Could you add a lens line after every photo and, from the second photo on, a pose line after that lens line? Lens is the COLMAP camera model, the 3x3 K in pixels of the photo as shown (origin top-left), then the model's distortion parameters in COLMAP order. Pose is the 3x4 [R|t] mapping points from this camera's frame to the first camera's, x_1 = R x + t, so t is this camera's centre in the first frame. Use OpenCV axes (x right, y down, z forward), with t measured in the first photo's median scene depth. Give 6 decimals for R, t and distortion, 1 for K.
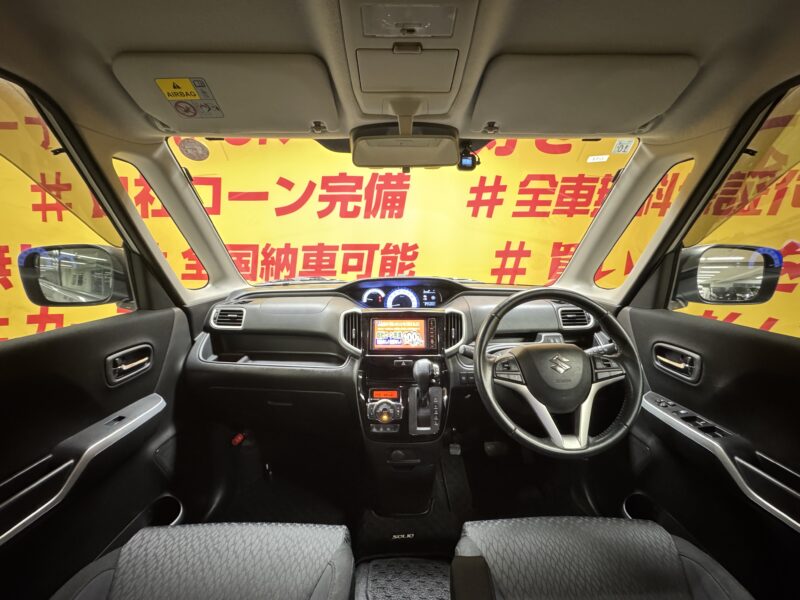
lens RADIAL K [[310.1, 0, 400.0], [0, 310.1, 300.0], [0, 0, 1]] dist [0.000465, -0.000101]
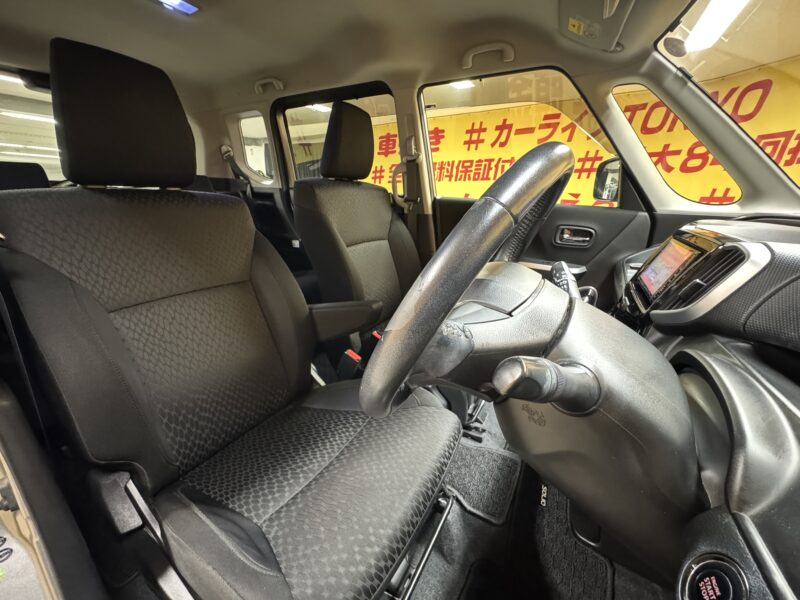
lens RADIAL K [[310.1, 0, 400.0], [0, 310.1, 300.0], [0, 0, 1]] dist [0.000465, -0.000101]
pose [[-0.496234, 0.268033, -0.825779, 0.280058], [-0.177666, 0.899671, 0.398782, 0.007473], [0.849816, 0.344602, -0.398827, 0.291707]]
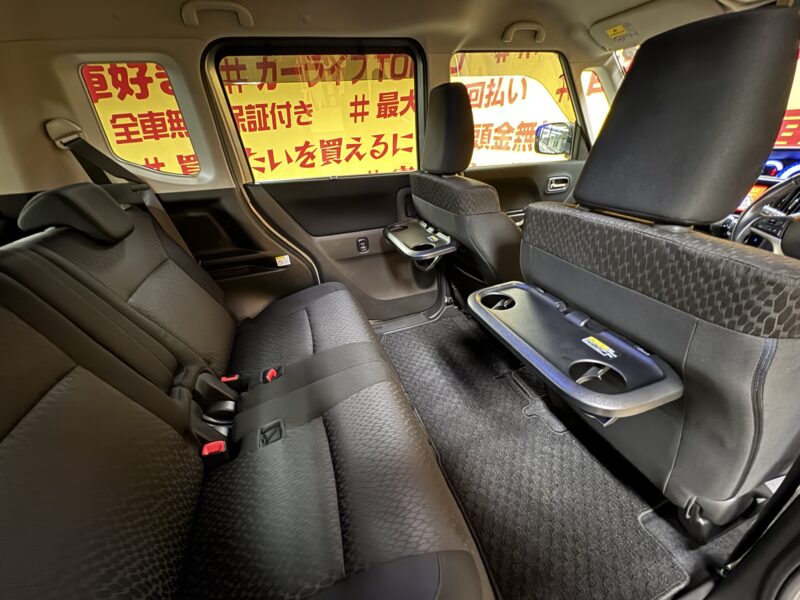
lens RADIAL K [[322.1, 0, 400.0], [0, 322.1, 300.0], [0, 0, 1]] dist [0.002697, 0.000306]
pose [[0.301103, 0.430700, -0.850785, 0.313561], [-0.110076, 0.901924, 0.417632, 0.033082], [0.947217, -0.032099, 0.318981, -0.230962]]
